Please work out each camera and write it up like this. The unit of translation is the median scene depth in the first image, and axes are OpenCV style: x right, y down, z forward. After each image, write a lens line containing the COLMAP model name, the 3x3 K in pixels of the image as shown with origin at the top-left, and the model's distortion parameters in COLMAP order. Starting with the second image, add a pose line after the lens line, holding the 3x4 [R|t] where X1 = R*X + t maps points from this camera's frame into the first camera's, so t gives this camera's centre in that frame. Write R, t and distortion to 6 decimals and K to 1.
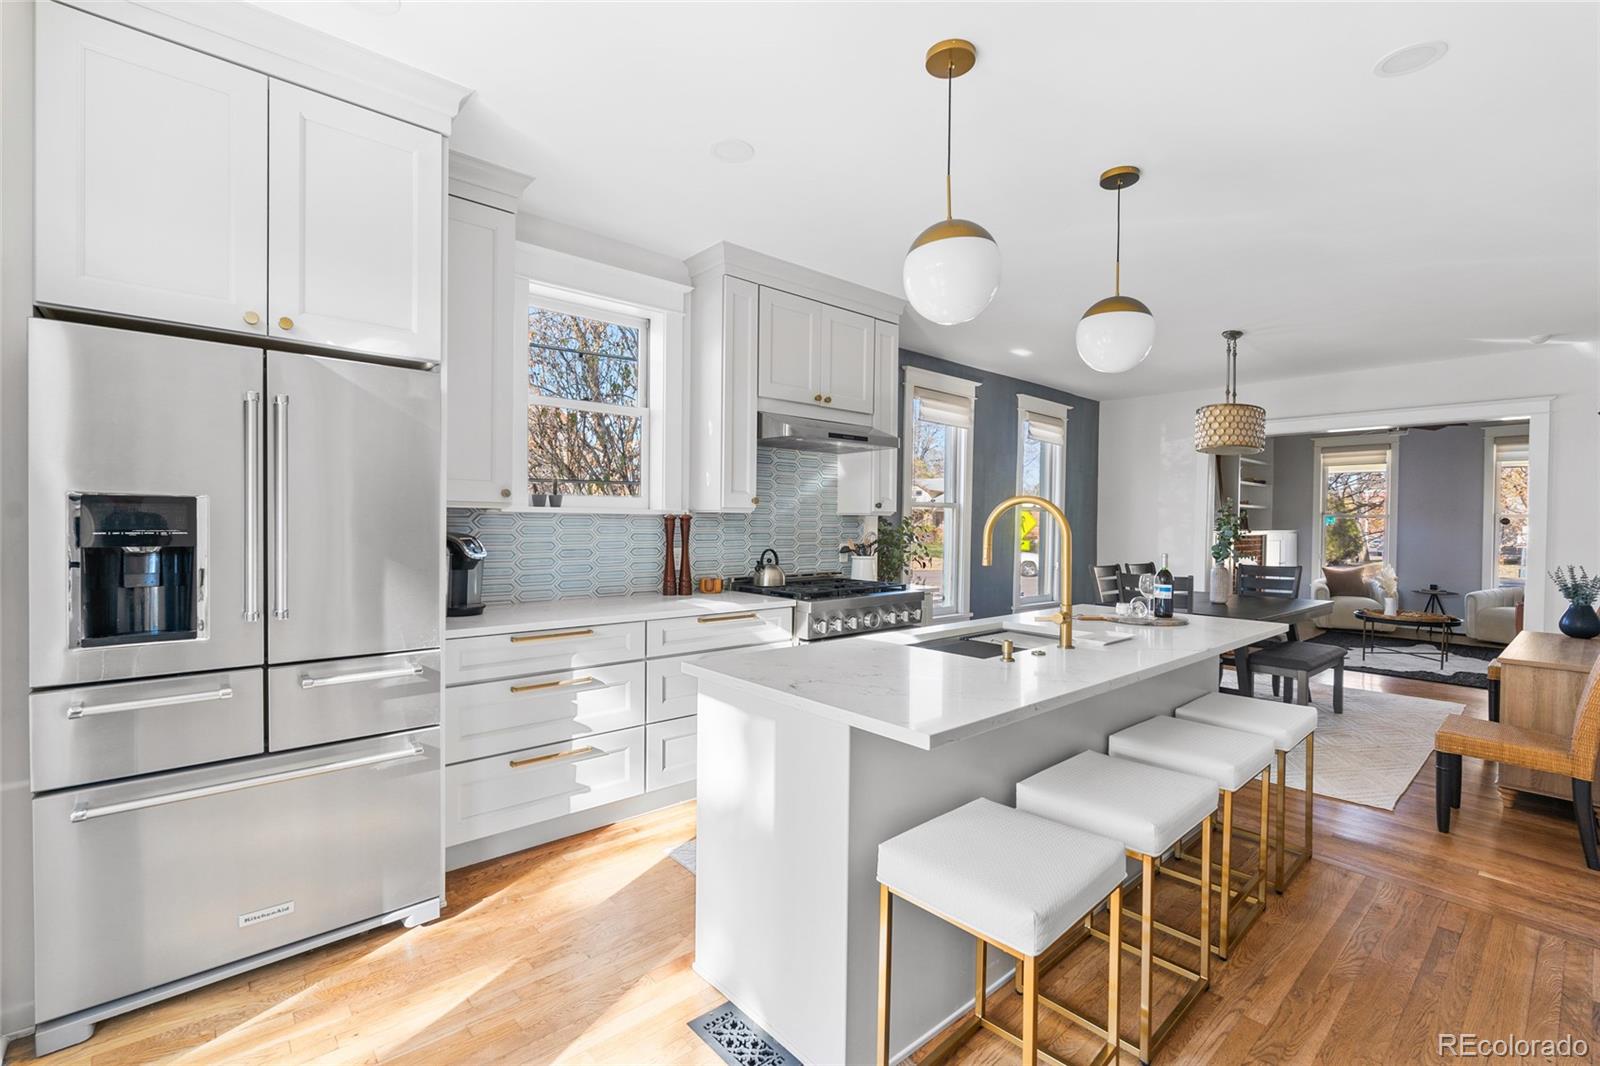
lens RADIAL K [[705.1, 0, 801.0], [0, 705.1, 529.8], [0, 0, 1]] dist [-0.004627, 0.000938]
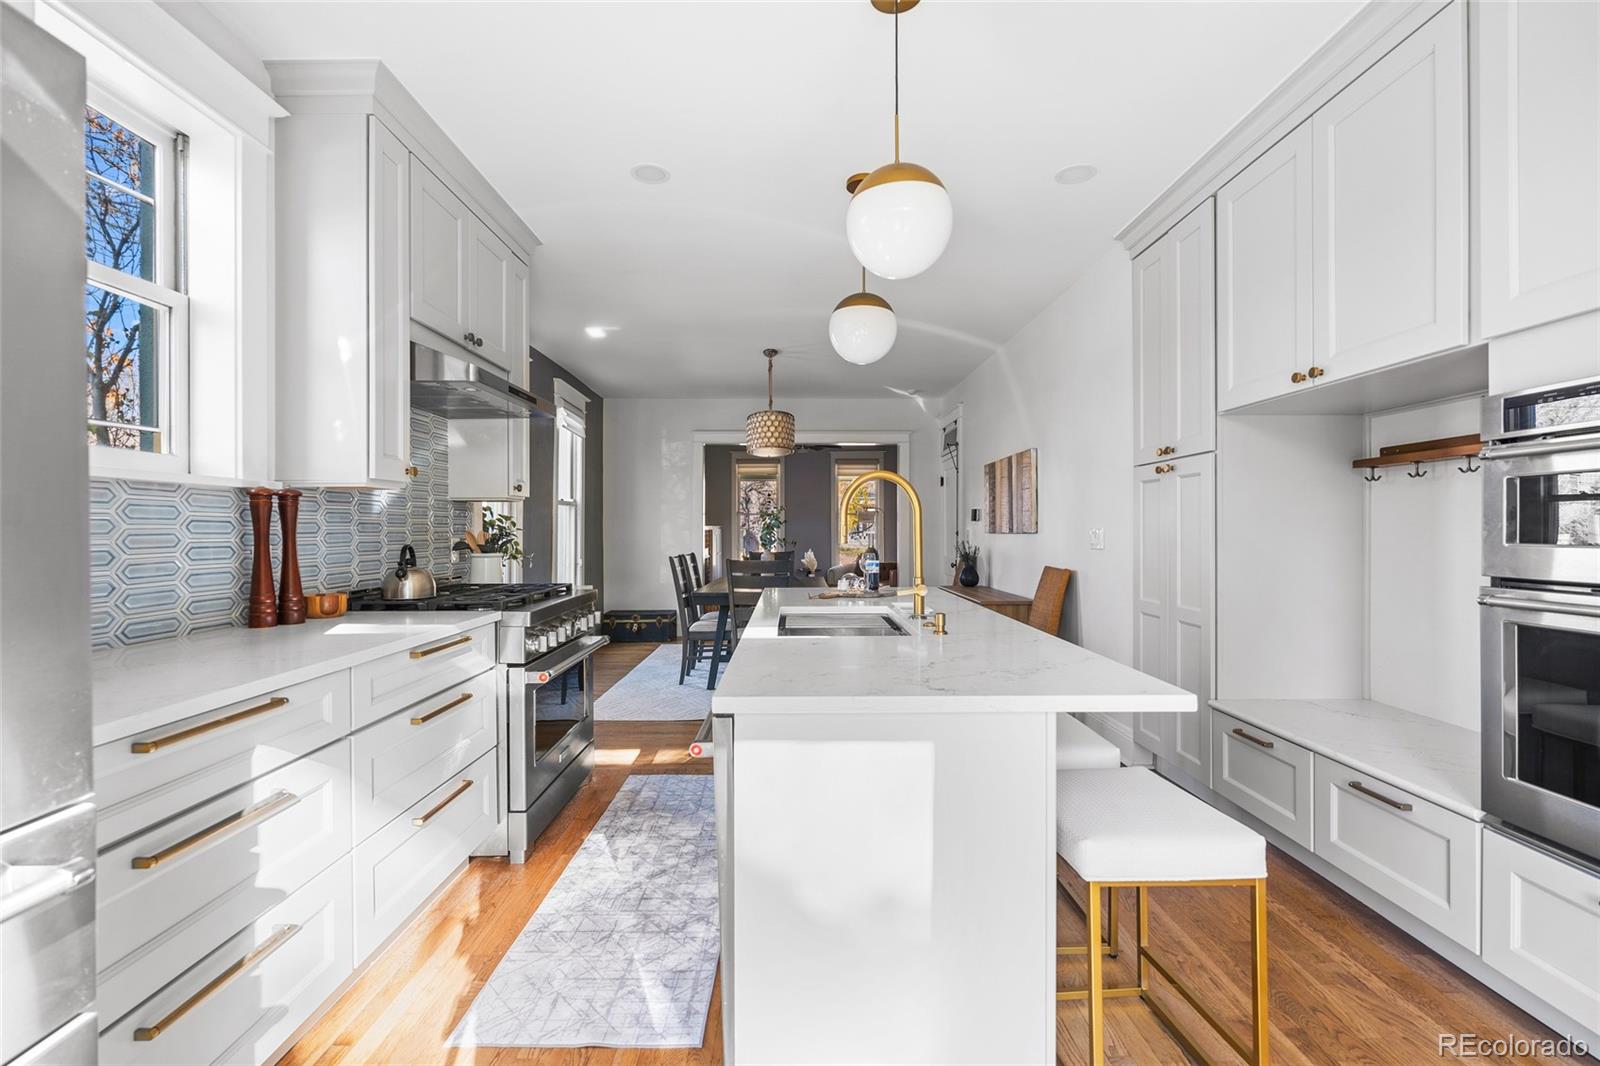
lens RADIAL K [[705.1, 0, 803.5], [0, 705.1, 530.1], [0, 0, 1]] dist [-0.004627, 0.000938]
pose [[0.655357, -0.013671, 0.755196, -0.321331], [0.018642, 0.999824, 0.001922, 0.019715], [-0.755089, 0.012819, 0.655496, 0.277512]]
